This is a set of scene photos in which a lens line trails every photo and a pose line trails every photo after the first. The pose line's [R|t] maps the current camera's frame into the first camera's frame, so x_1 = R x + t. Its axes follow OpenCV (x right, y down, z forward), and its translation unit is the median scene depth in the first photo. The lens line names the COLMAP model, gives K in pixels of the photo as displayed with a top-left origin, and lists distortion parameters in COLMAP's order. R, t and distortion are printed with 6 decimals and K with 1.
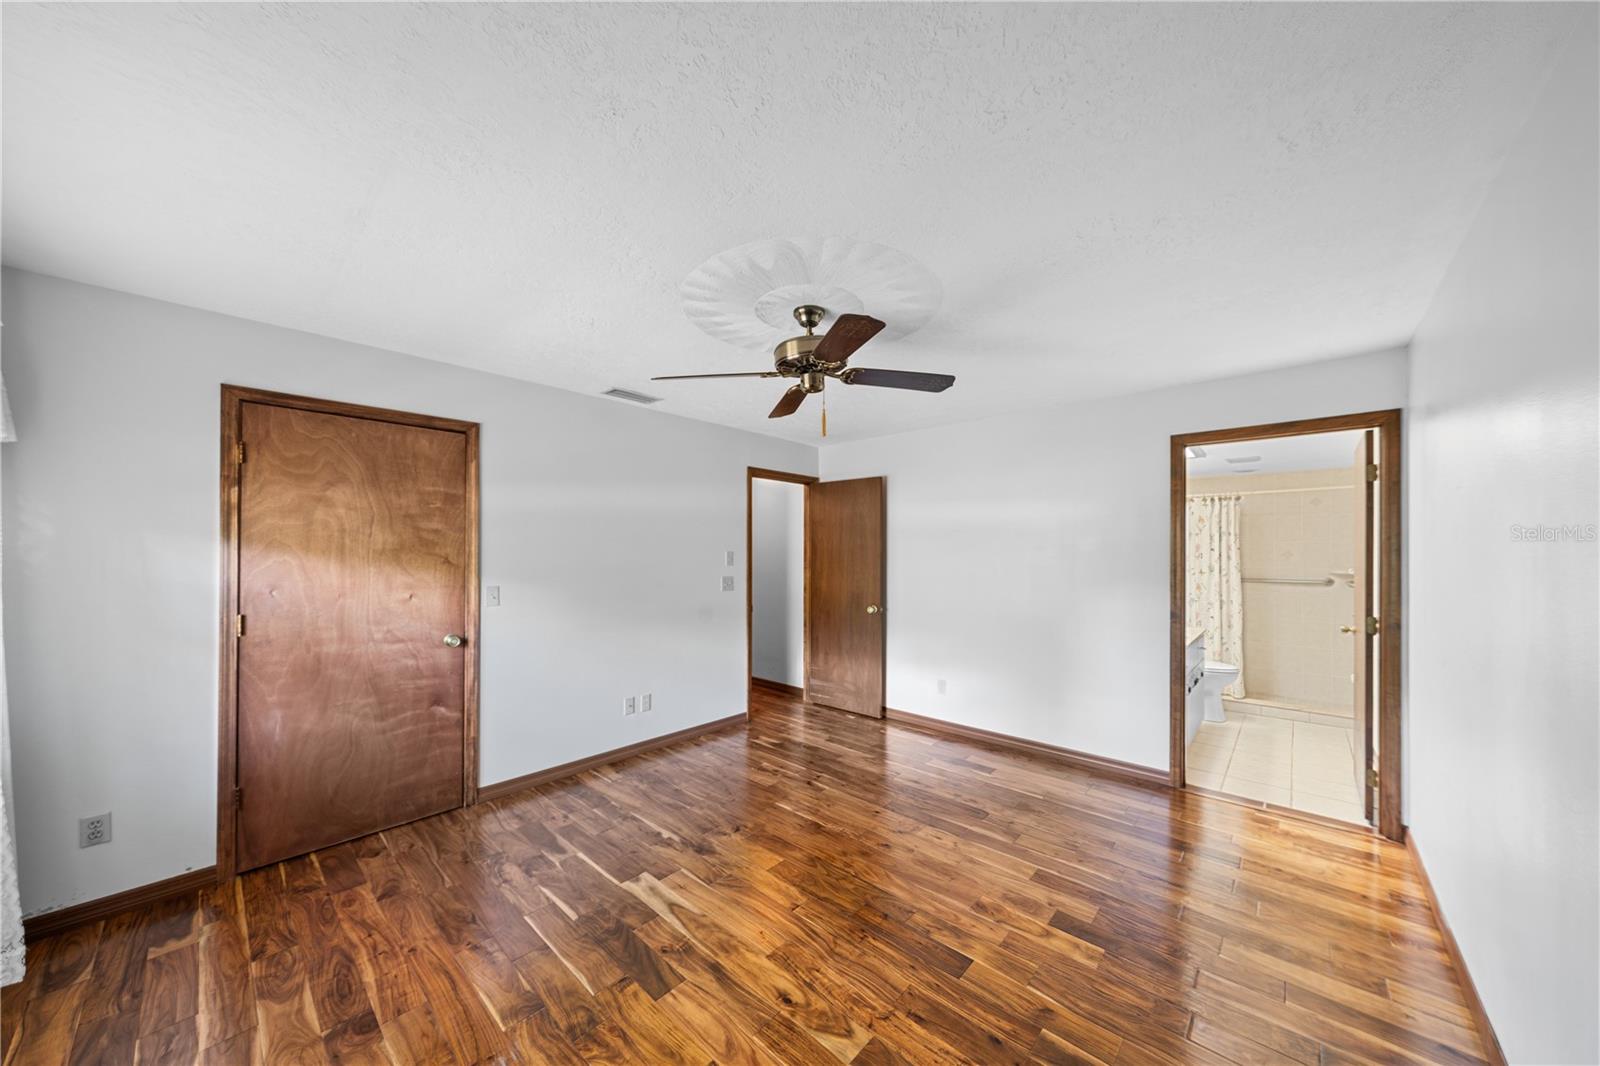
lens RADIAL K [[547.5, 0, 795.8], [0, 547.5, 530.7], [0, 0, 1]] dist [-0.001204, -0.000264]
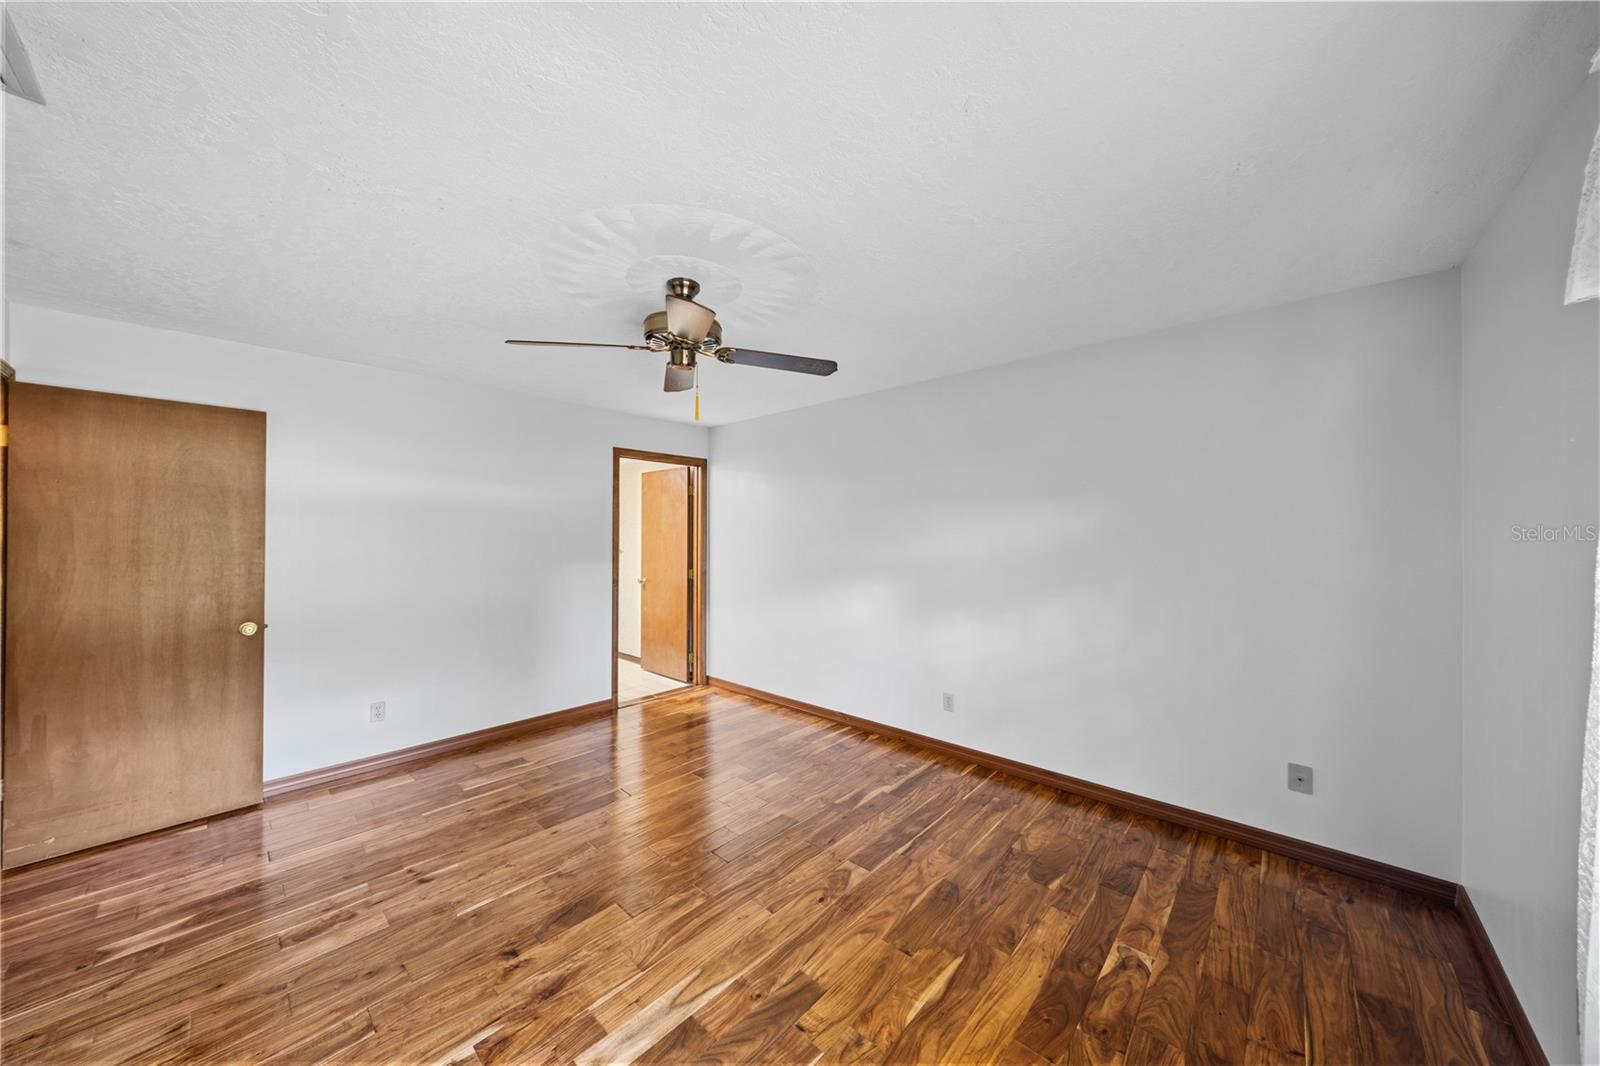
lens RADIAL K [[547.5, 0, 795.8], [0, 547.5, 530.7], [0, 0, 1]] dist [-0.001204, -0.000264]
pose [[-0.008415, 0.002215, 0.999962, -0.704546], [-0.044826, 0.998991, -0.002590, 0.014445], [-0.998959, -0.044846, -0.008307, 0.617779]]
